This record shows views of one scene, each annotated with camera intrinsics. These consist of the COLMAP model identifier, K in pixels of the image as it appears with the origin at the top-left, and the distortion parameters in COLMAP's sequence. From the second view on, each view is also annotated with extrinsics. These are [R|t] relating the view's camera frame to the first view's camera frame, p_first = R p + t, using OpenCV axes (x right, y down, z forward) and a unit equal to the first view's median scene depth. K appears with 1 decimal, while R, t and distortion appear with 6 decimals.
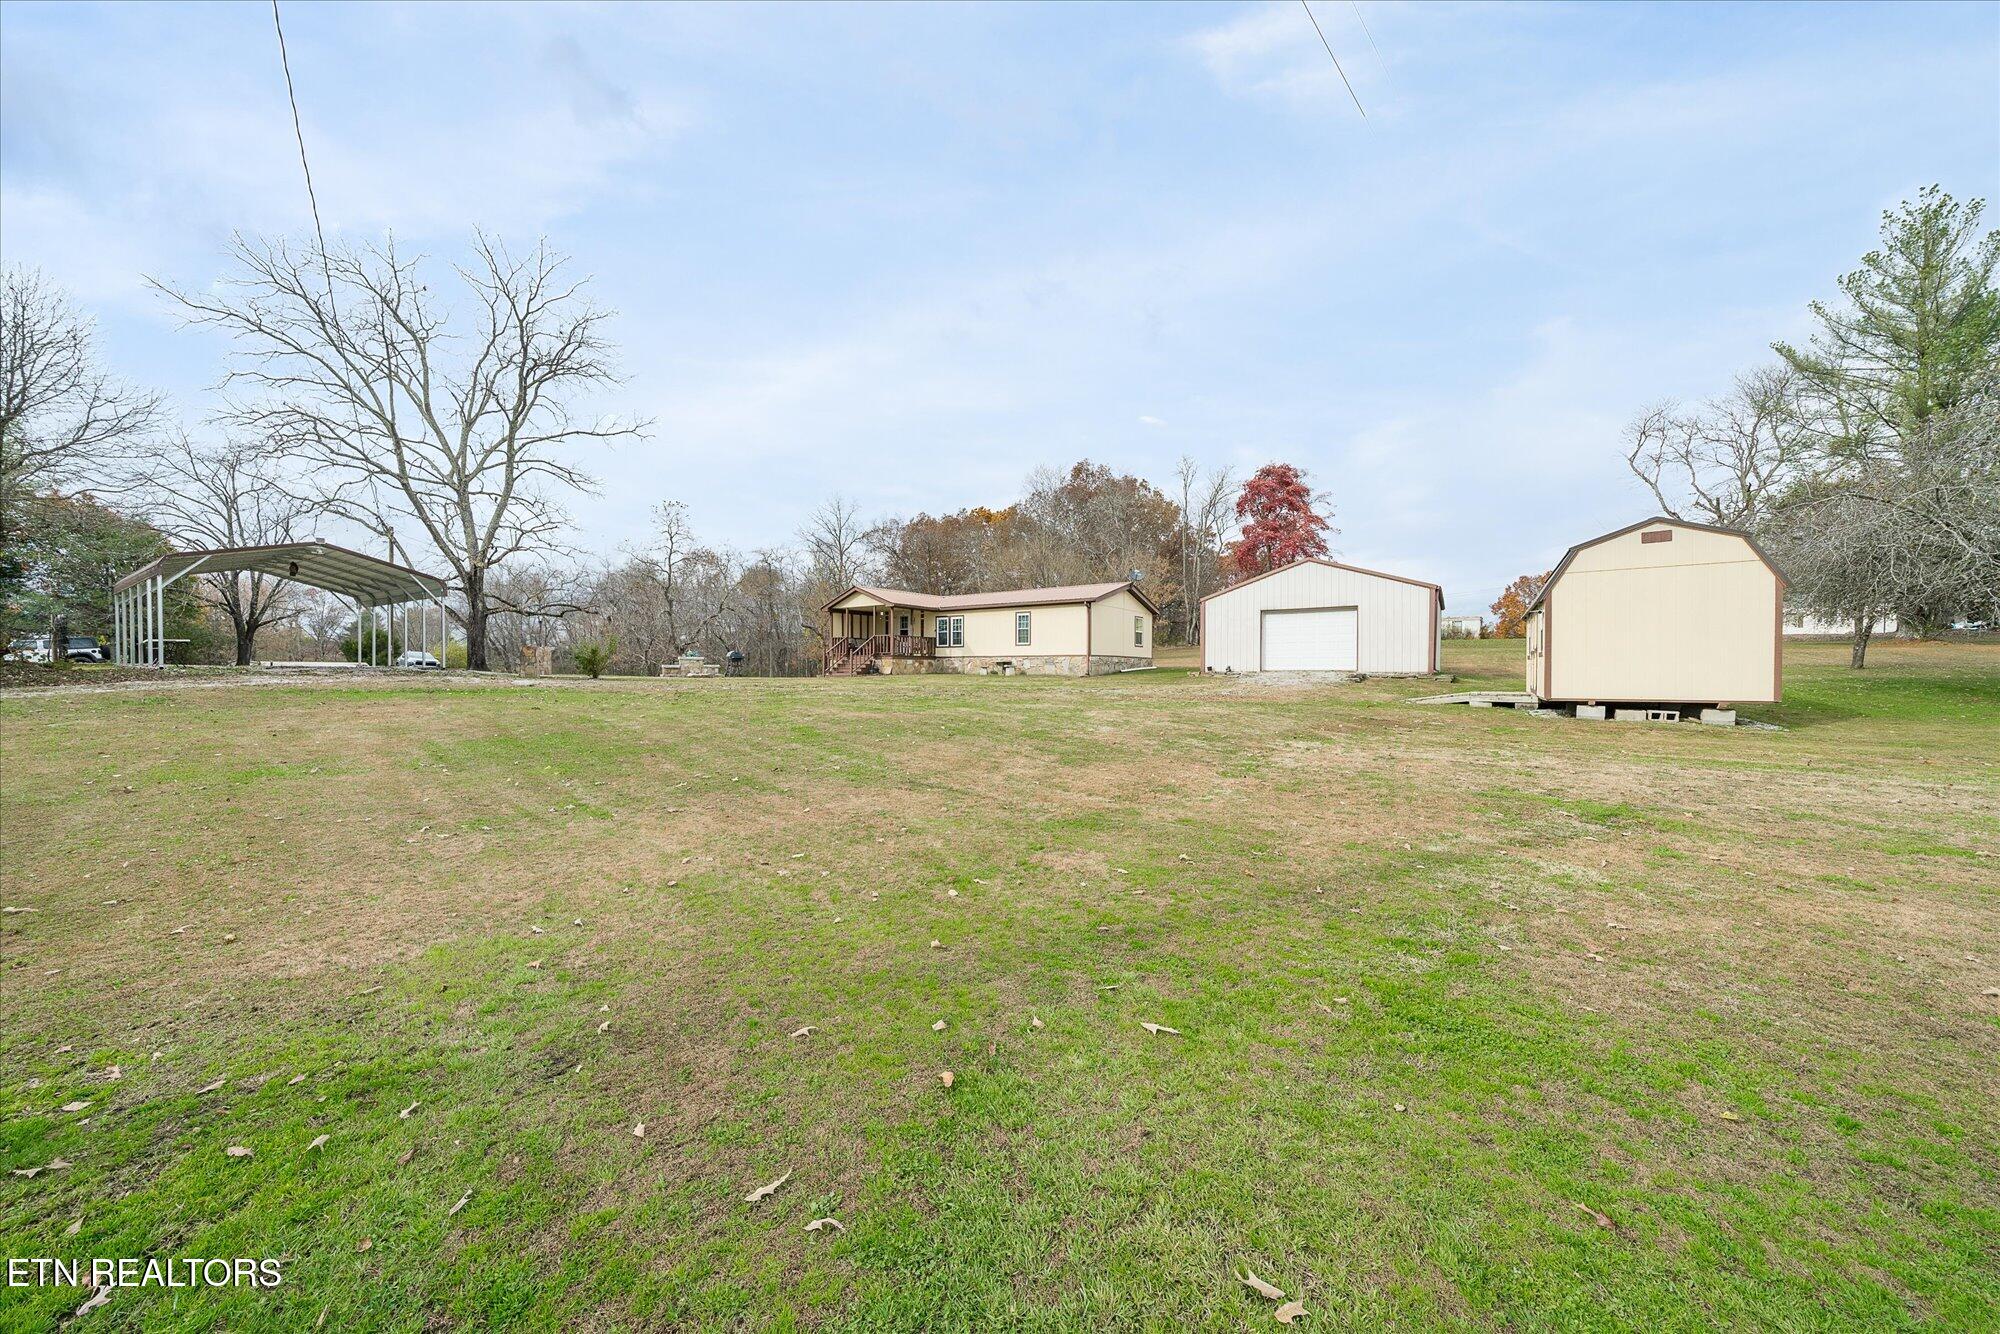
lens RADIAL K [[661.5, 0, 1012.3], [0, 661.5, 664.9], [0, 0, 1]] dist [-0.001060, 0.000013]
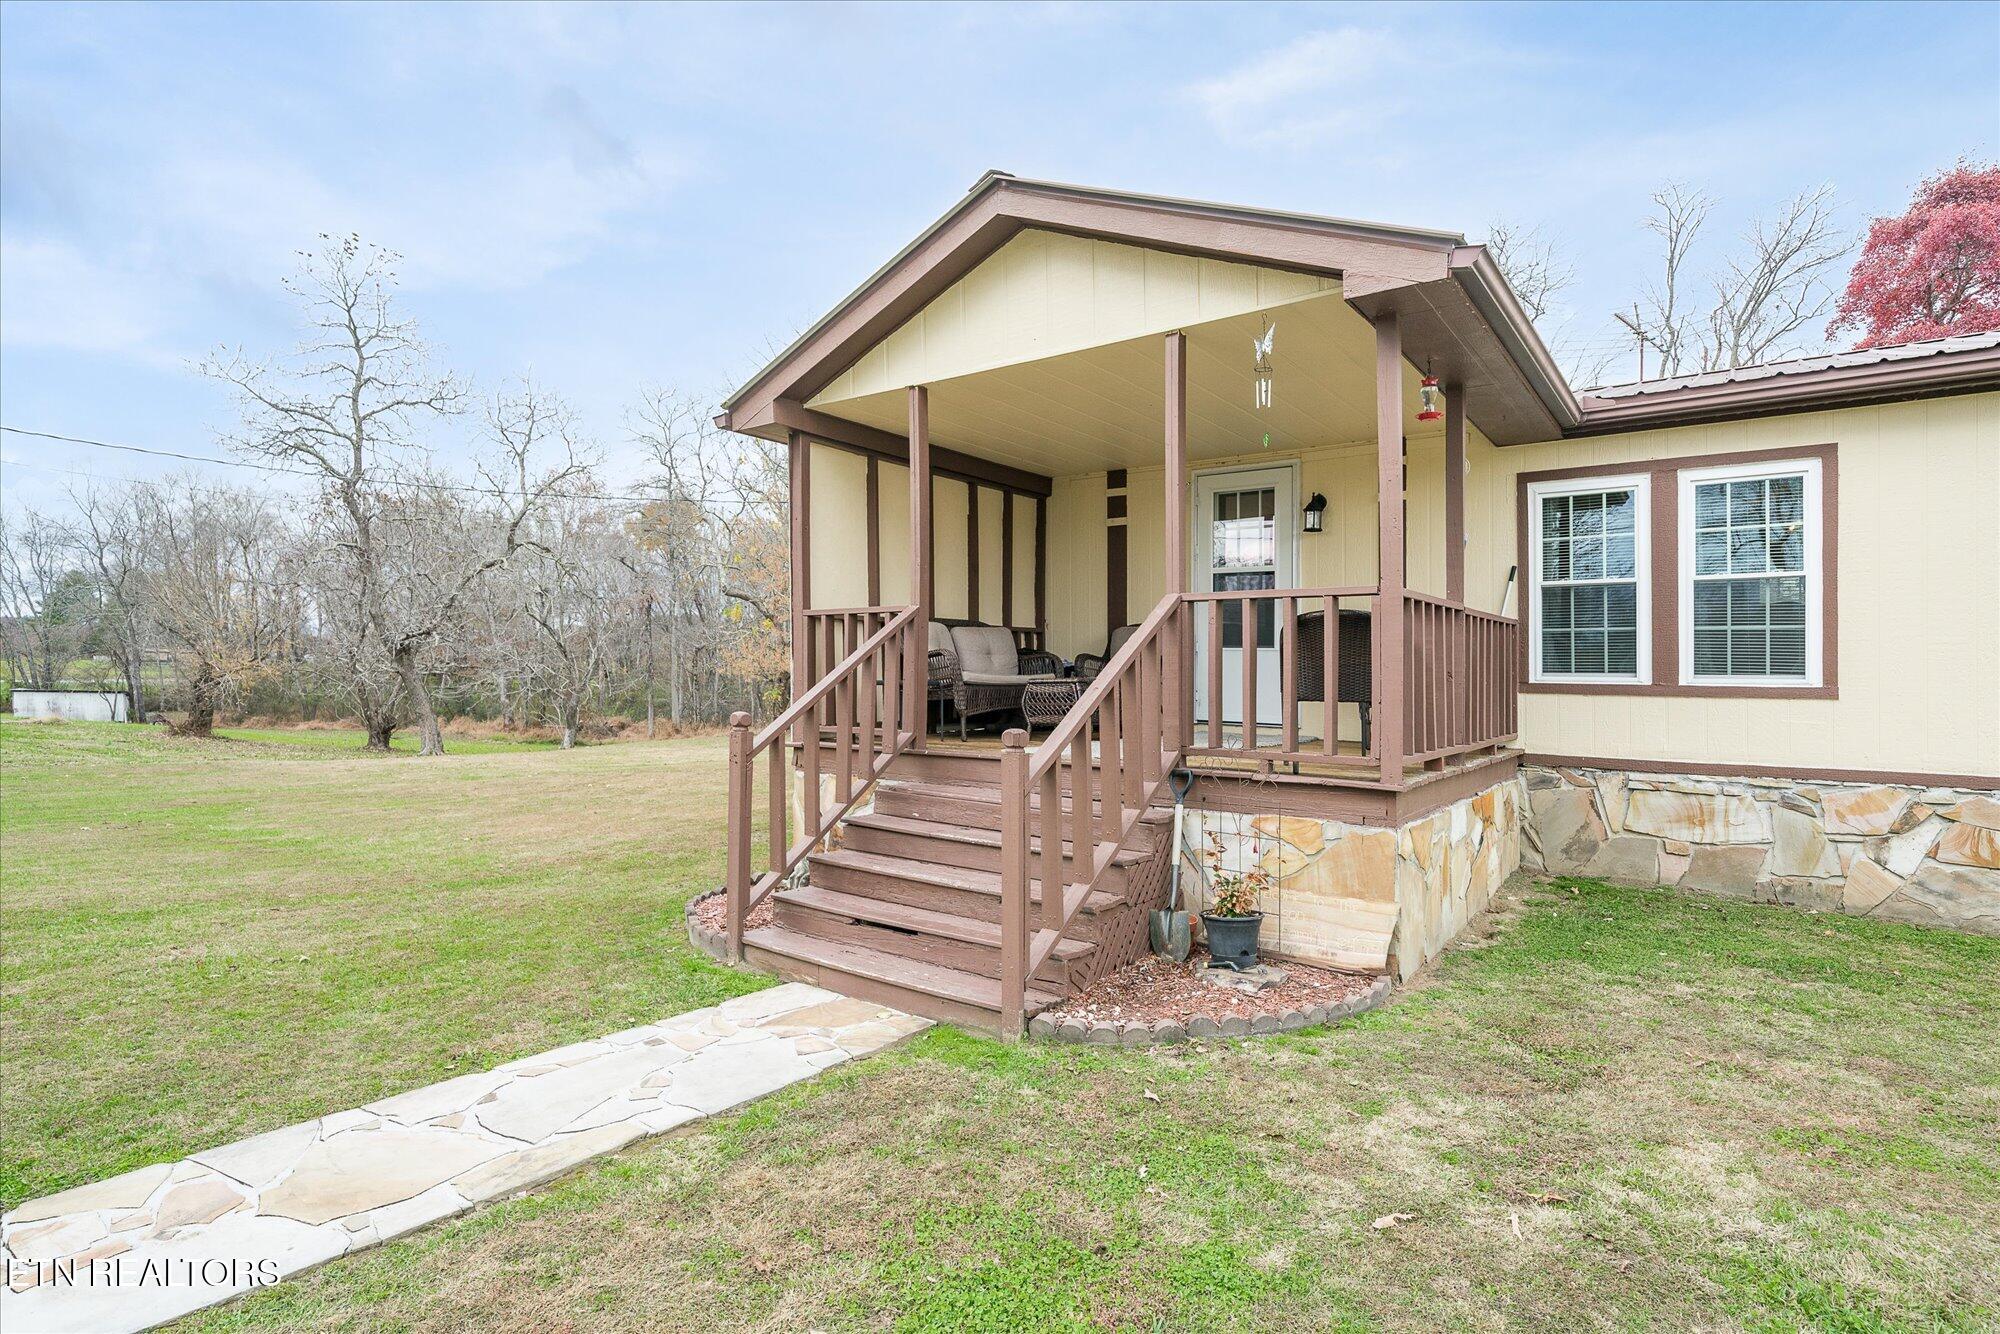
lens RADIAL K [[994.8, 0, 999.6], [0, 994.8, 673.5], [0, 0, 1]] dist [0.002462, 0.000266]
pose [[0.997942, 0.012744, -0.062839, -0.214611], [-0.012595, 0.999917, 0.002767, -0.029299], [0.062869, -0.001970, 0.998020, 0.780881]]
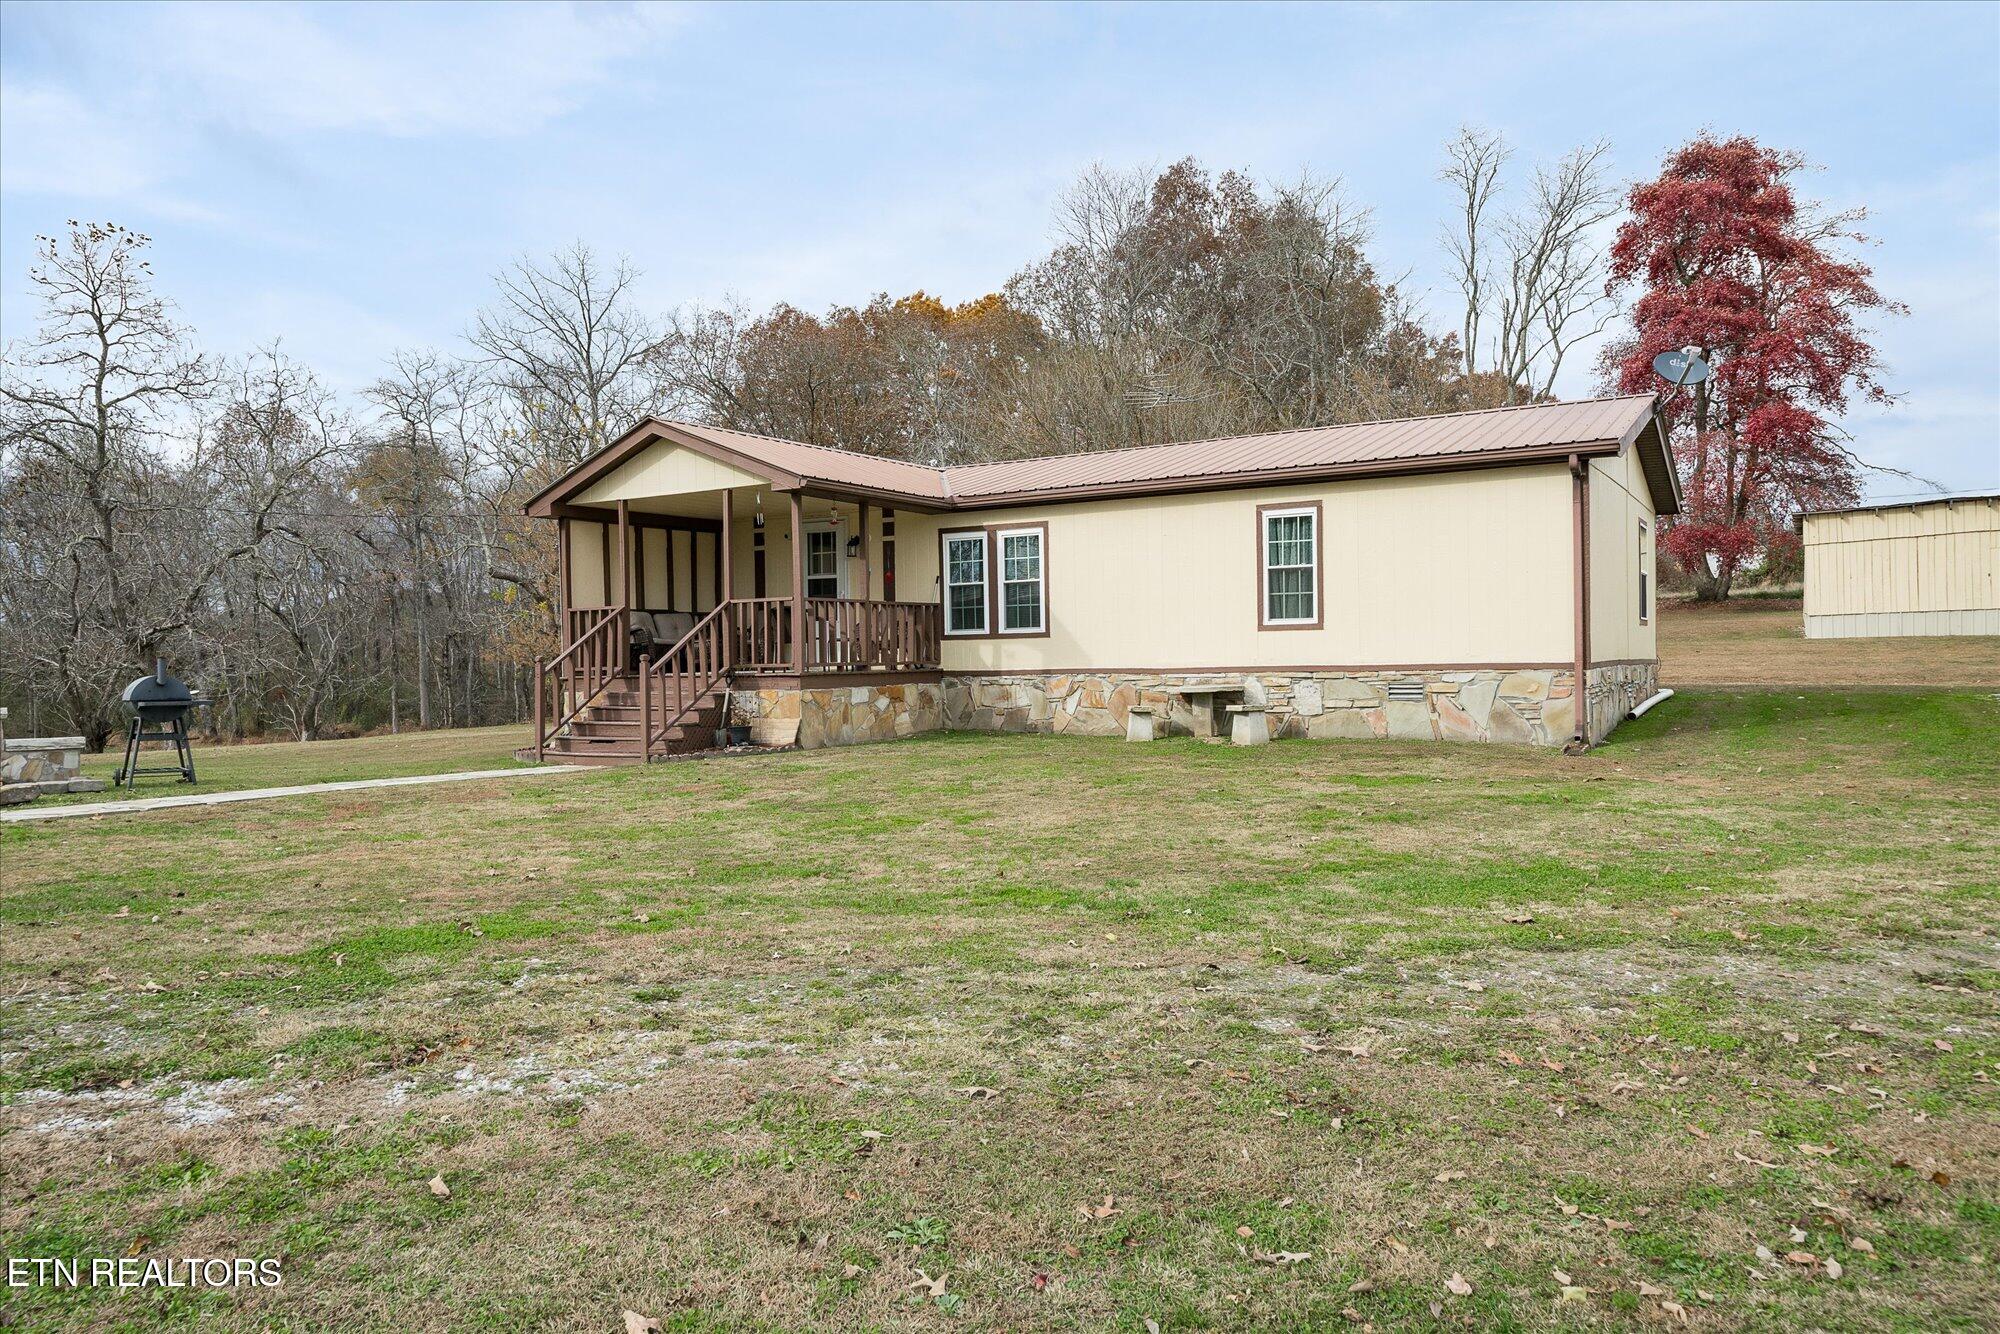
lens RADIAL K [[1349.2, 0, 999.0], [0, 1349.2, 651.4], [0, 0, 1]] dist [-0.001728, -0.000305]
pose [[0.999144, -0.018246, 0.037139, -0.112585], [0.018231, 0.999834, 0.000734, -0.021112], [-0.037146, -0.000056, 0.999310, 0.423643]]
